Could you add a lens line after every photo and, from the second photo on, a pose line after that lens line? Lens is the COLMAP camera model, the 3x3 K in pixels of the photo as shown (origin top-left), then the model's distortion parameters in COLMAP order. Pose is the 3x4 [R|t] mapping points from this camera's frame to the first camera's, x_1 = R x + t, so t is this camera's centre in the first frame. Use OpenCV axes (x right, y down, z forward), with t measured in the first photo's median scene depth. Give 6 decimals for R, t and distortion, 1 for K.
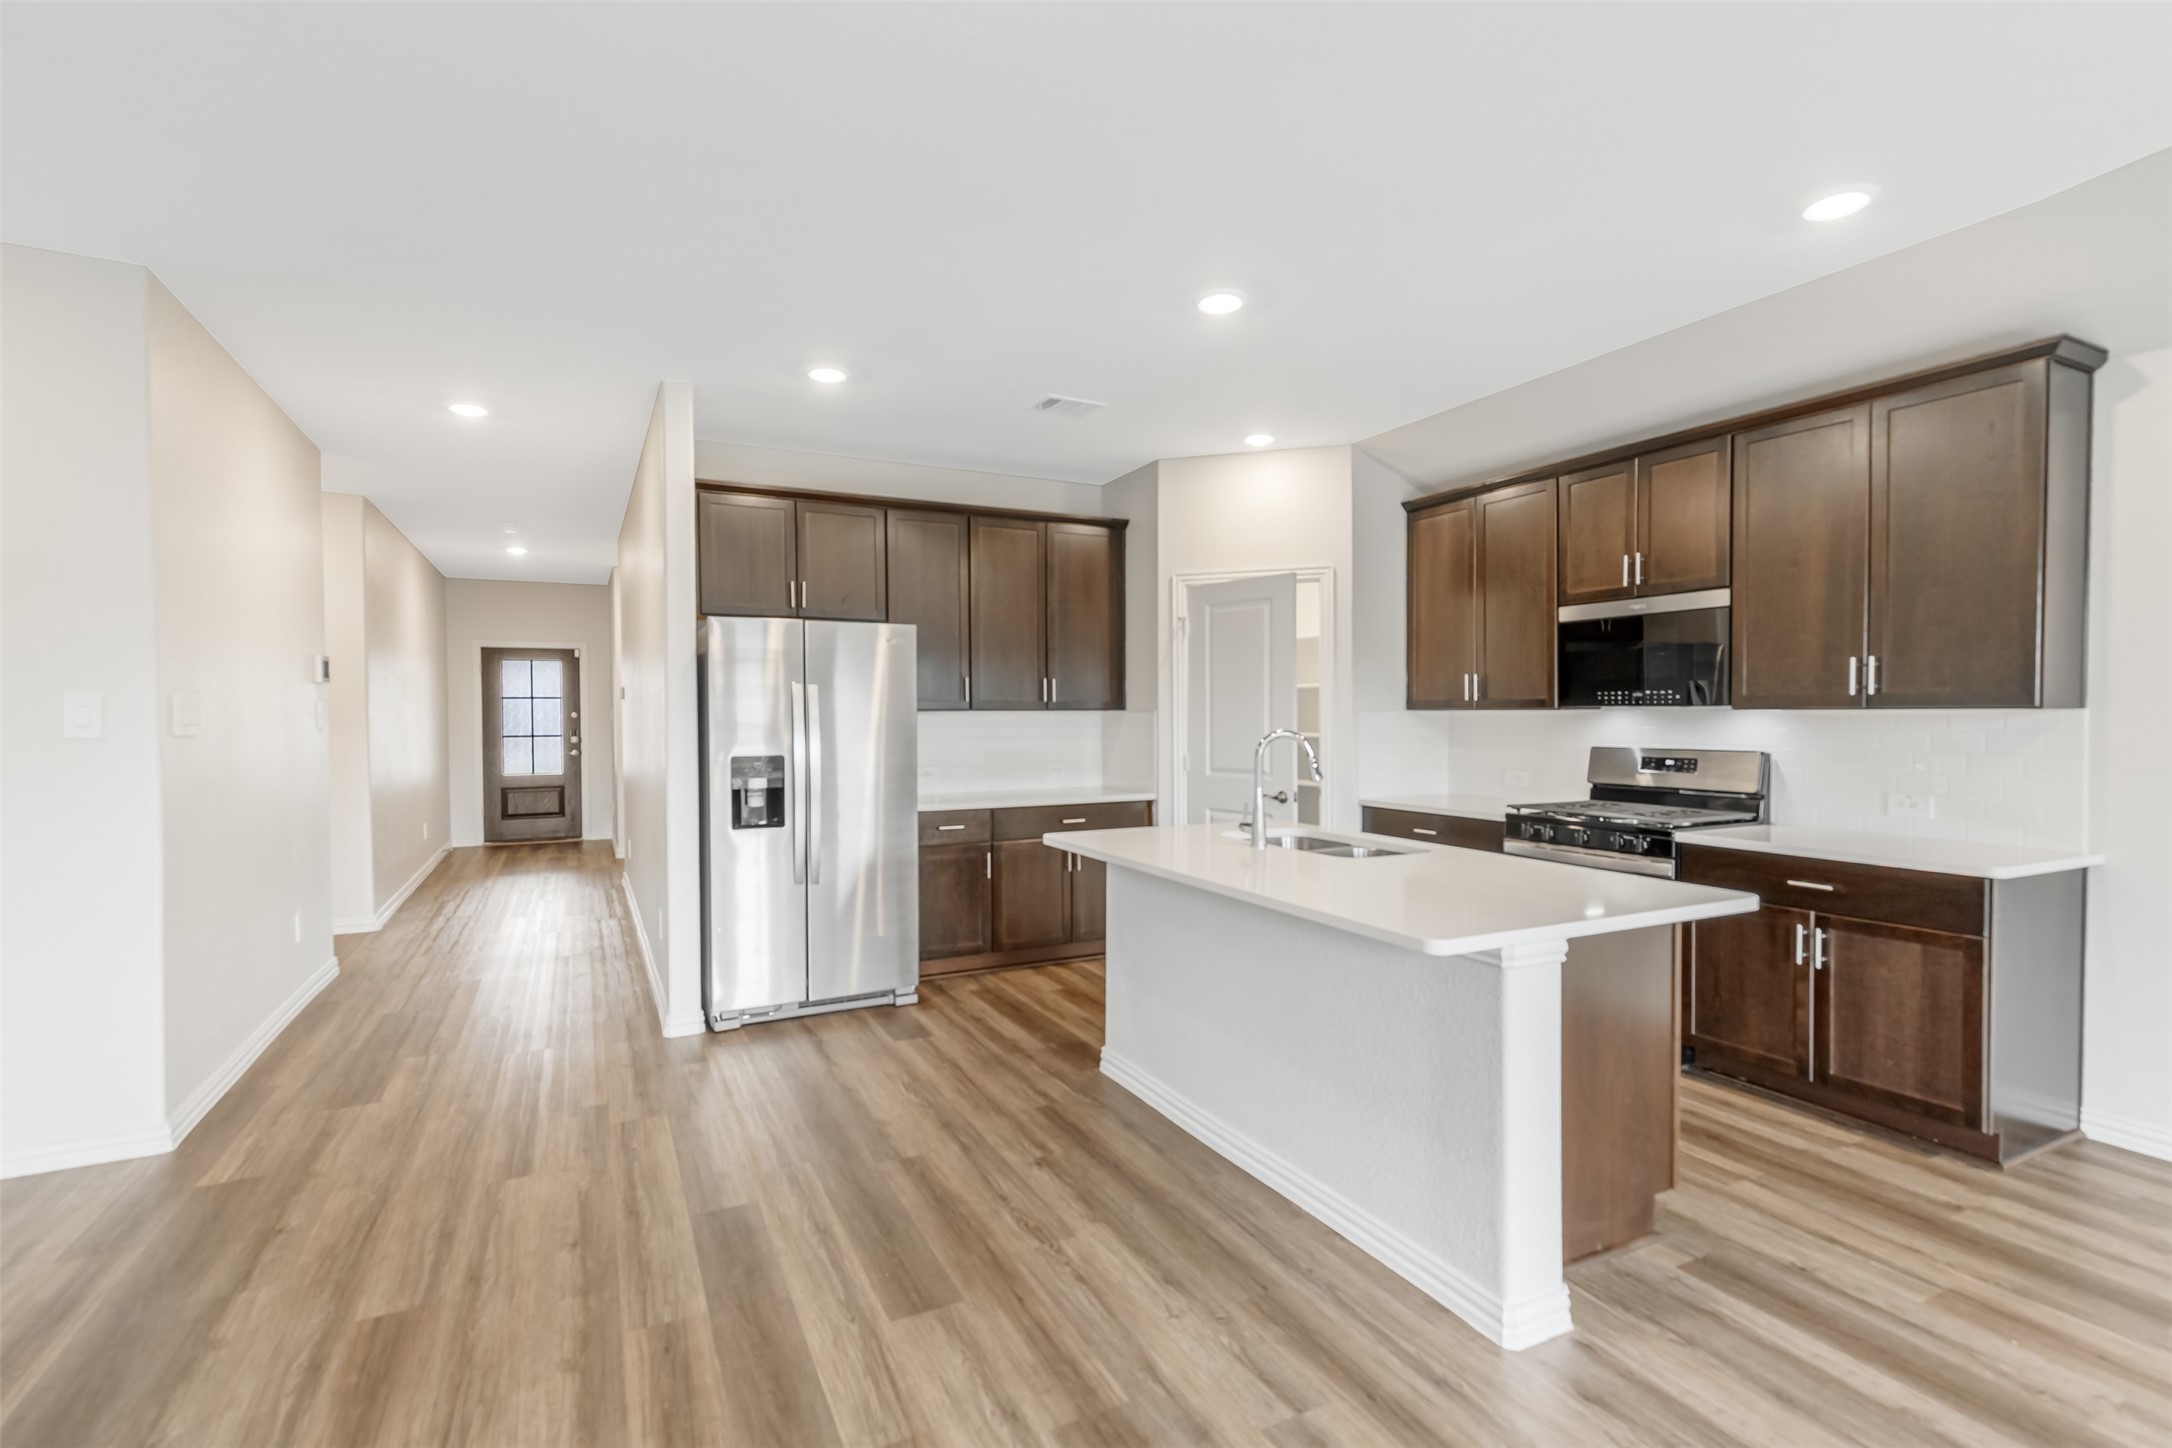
lens RADIAL K [[1033.3, 0, 1199.9], [0, 1033.3, 734.7], [0, 0, 1]] dist [0.011743, -0.000411]
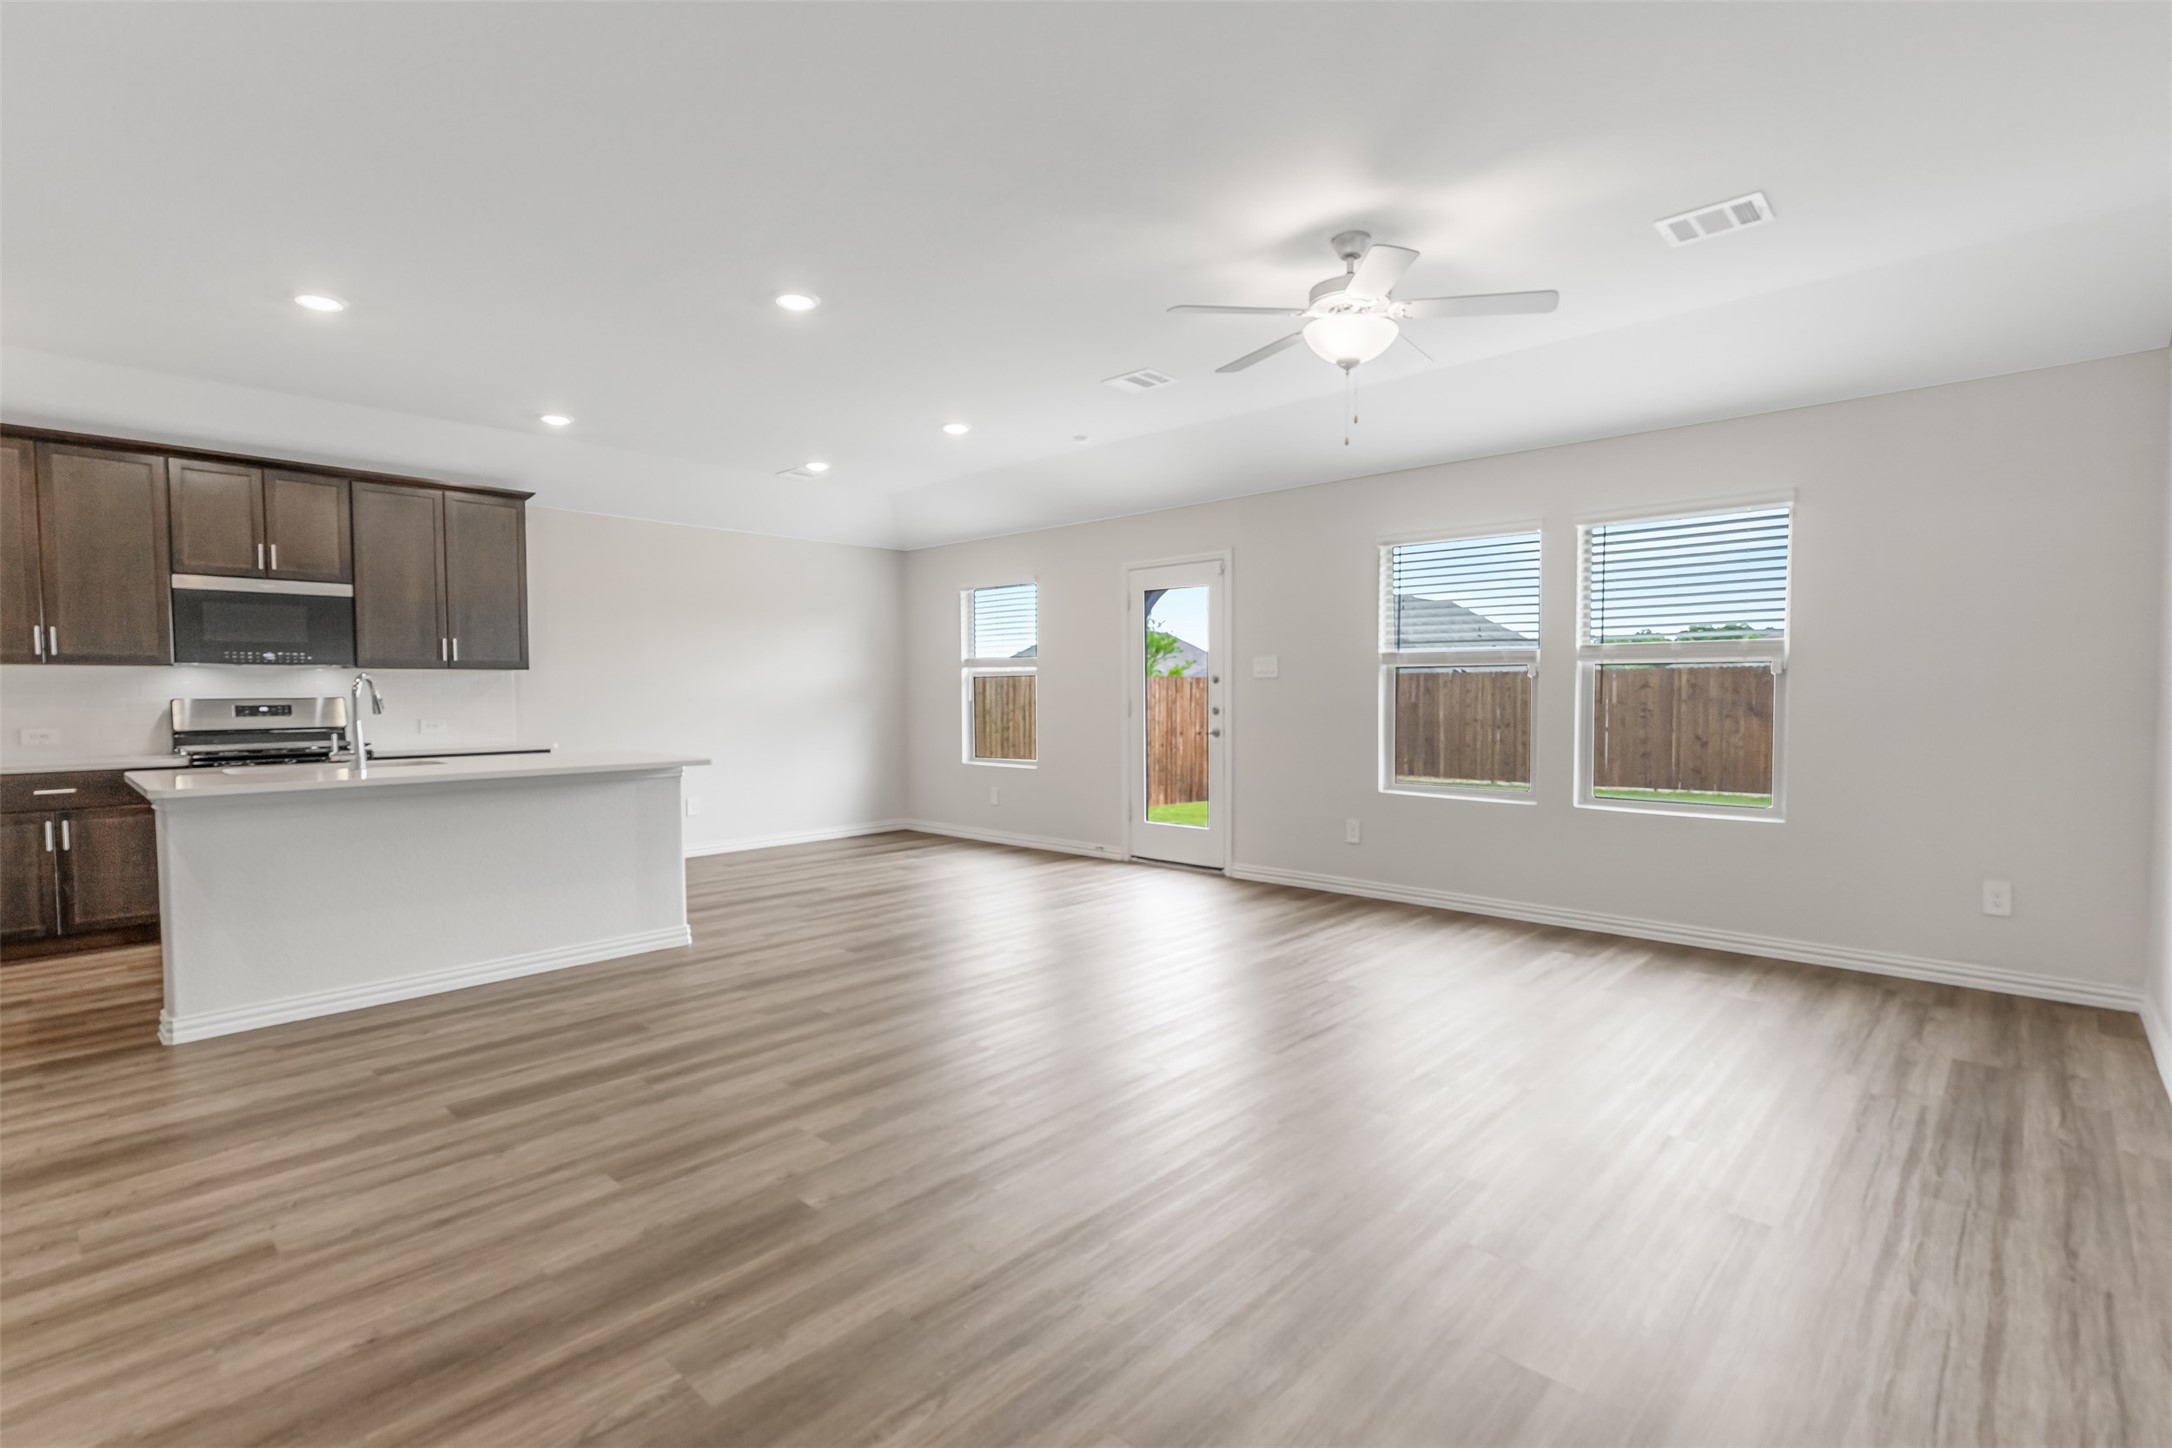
lens RADIAL K [[1014.6, 0, 961.3], [0, 1014.6, 732.0], [0, 0, 1]] dist [0.001143, 0.000353]
pose [[-0.230112, -0.035606, 0.972512, -1.082942], [0.029894, 0.998600, 0.043635, 0.029131], [-0.972705, 0.039113, -0.228726, 0.499666]]
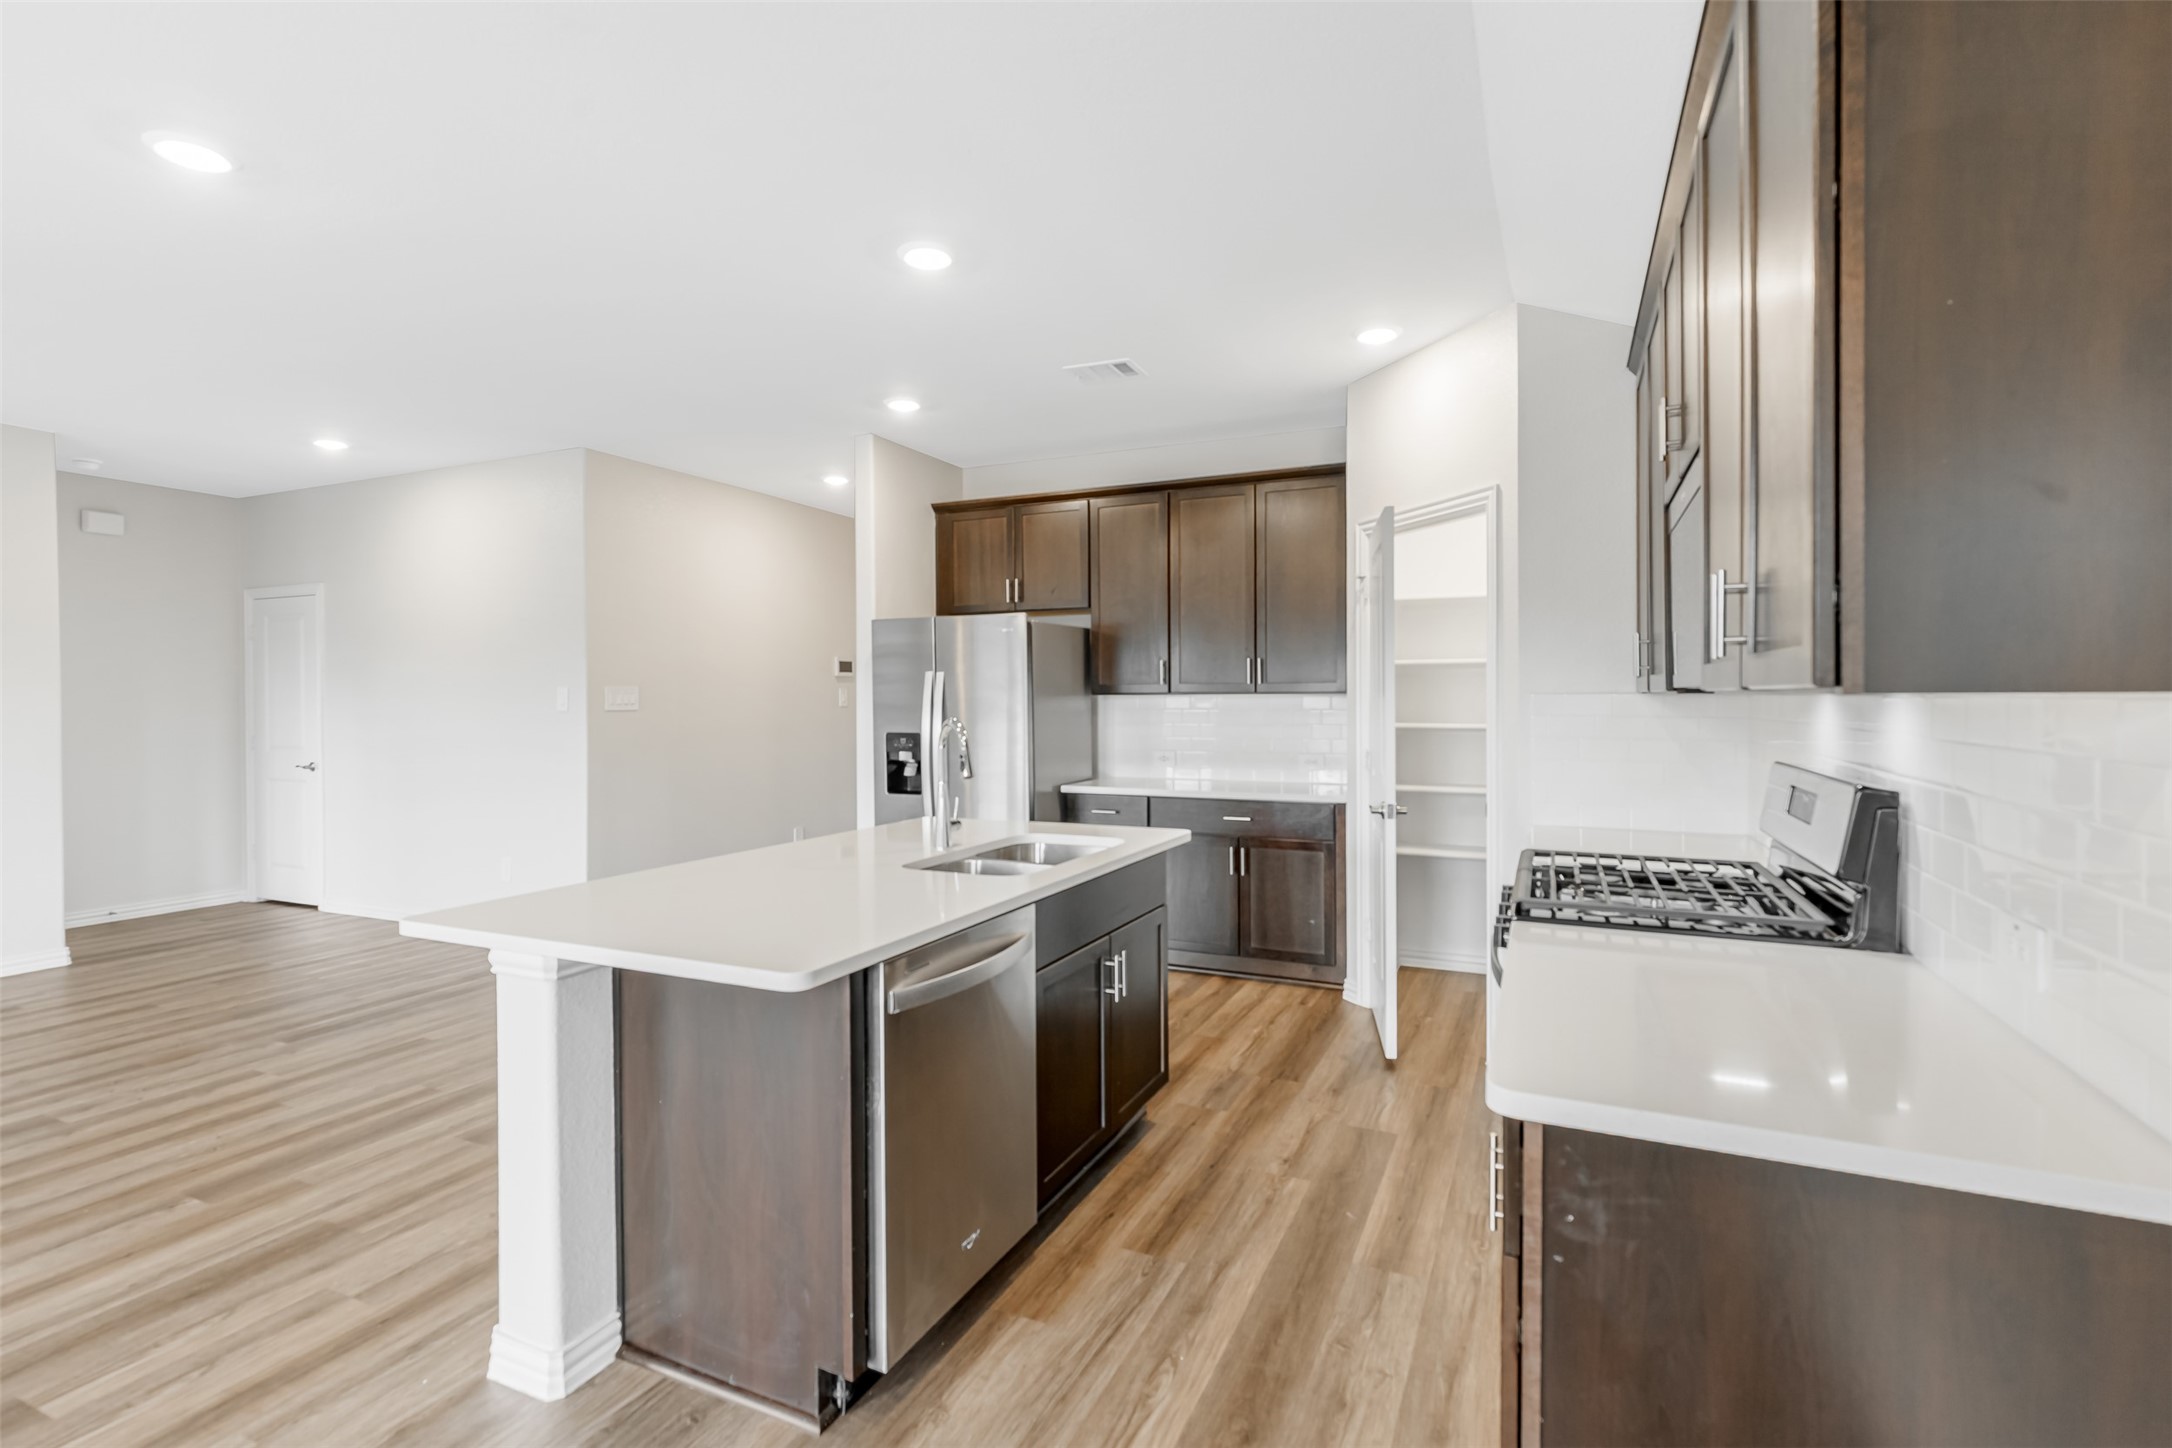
lens RADIAL K [[1081.1, 0, 1068.9], [0, 1081.1, 738.6], [0, 0, 1]] dist [0.000163, -0.000724]
pose [[0.582480, 0.029212, -0.812320, 0.759857], [-0.014716, 0.999569, 0.025394, -0.008097], [0.812712, -0.002837, 0.582659, 0.470234]]
